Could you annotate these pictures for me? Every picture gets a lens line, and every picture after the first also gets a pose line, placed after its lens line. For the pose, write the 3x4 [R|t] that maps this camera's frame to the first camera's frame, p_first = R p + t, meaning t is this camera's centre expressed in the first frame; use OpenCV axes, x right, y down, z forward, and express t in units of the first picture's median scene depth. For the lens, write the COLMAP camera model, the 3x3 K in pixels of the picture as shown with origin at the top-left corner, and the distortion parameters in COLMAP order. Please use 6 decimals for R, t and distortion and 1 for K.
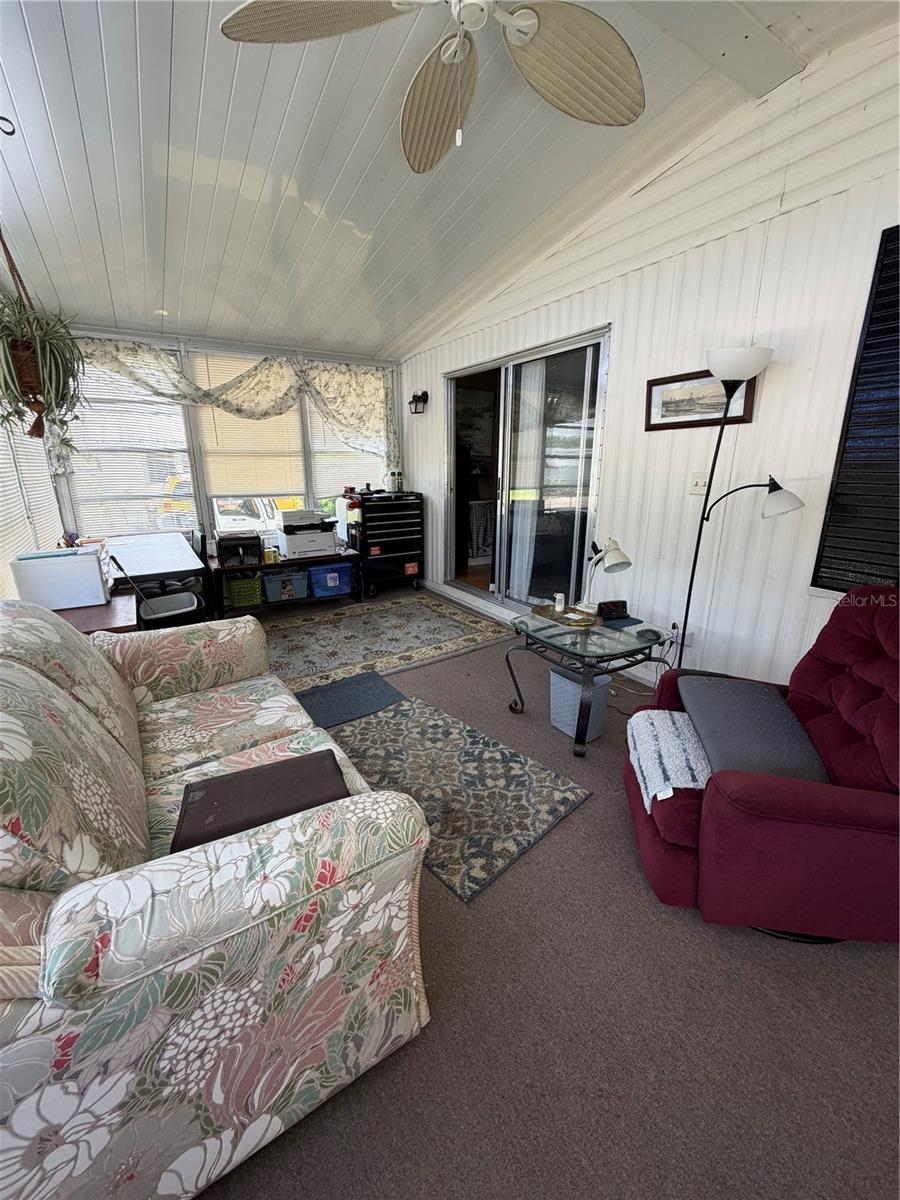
lens RADIAL K [[478.4, 0, 451.0], [0, 478.4, 595.9], [0, 0, 1]] dist [-0.000375, -0.000106]
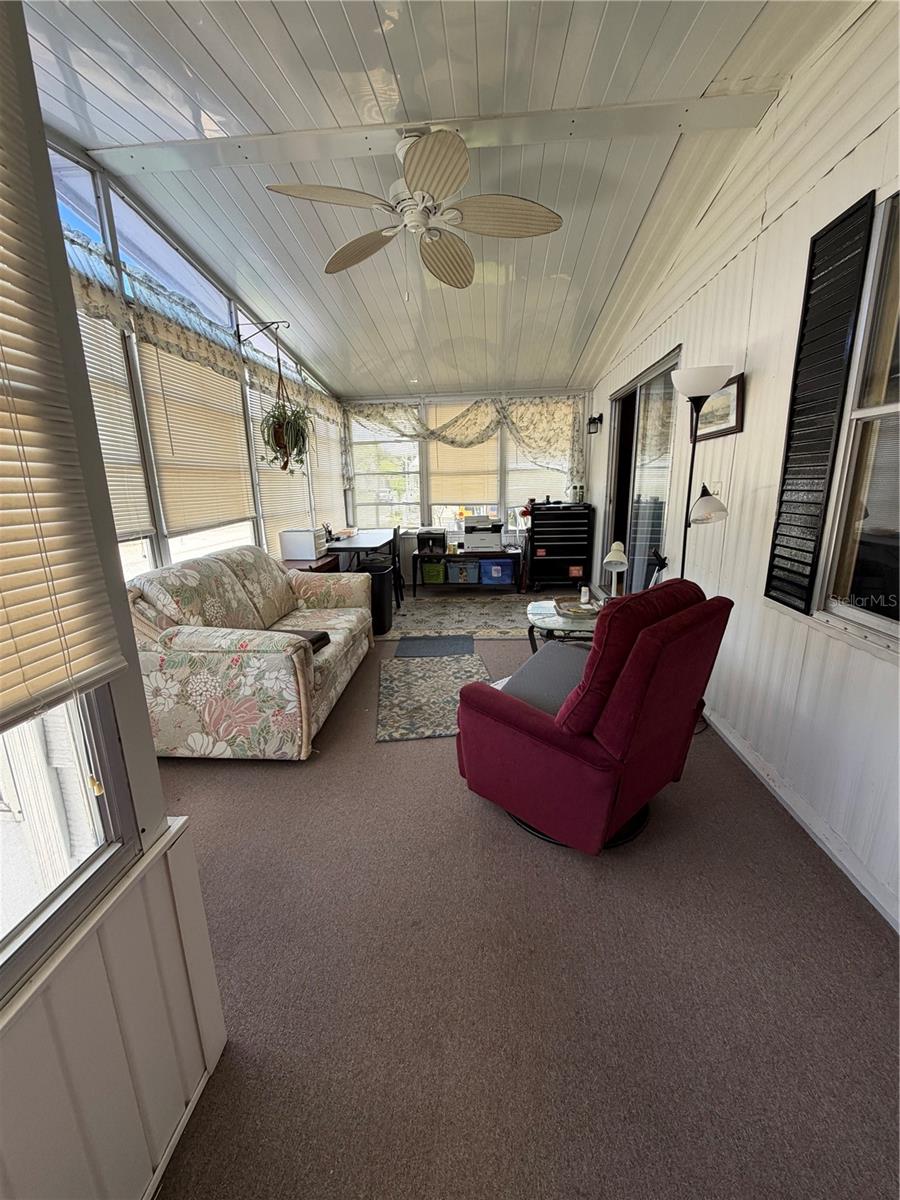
lens RADIAL K [[476.7, 0, 449.4], [0, 476.7, 596.7], [0, 0, 1]] dist [0.001839, 0.000154]
pose [[0.799224, 0.125579, -0.587768, 0.414092], [-0.142543, 0.989632, 0.017615, 0.028264], [0.583886, 0.069704, 0.808838, -0.081093]]
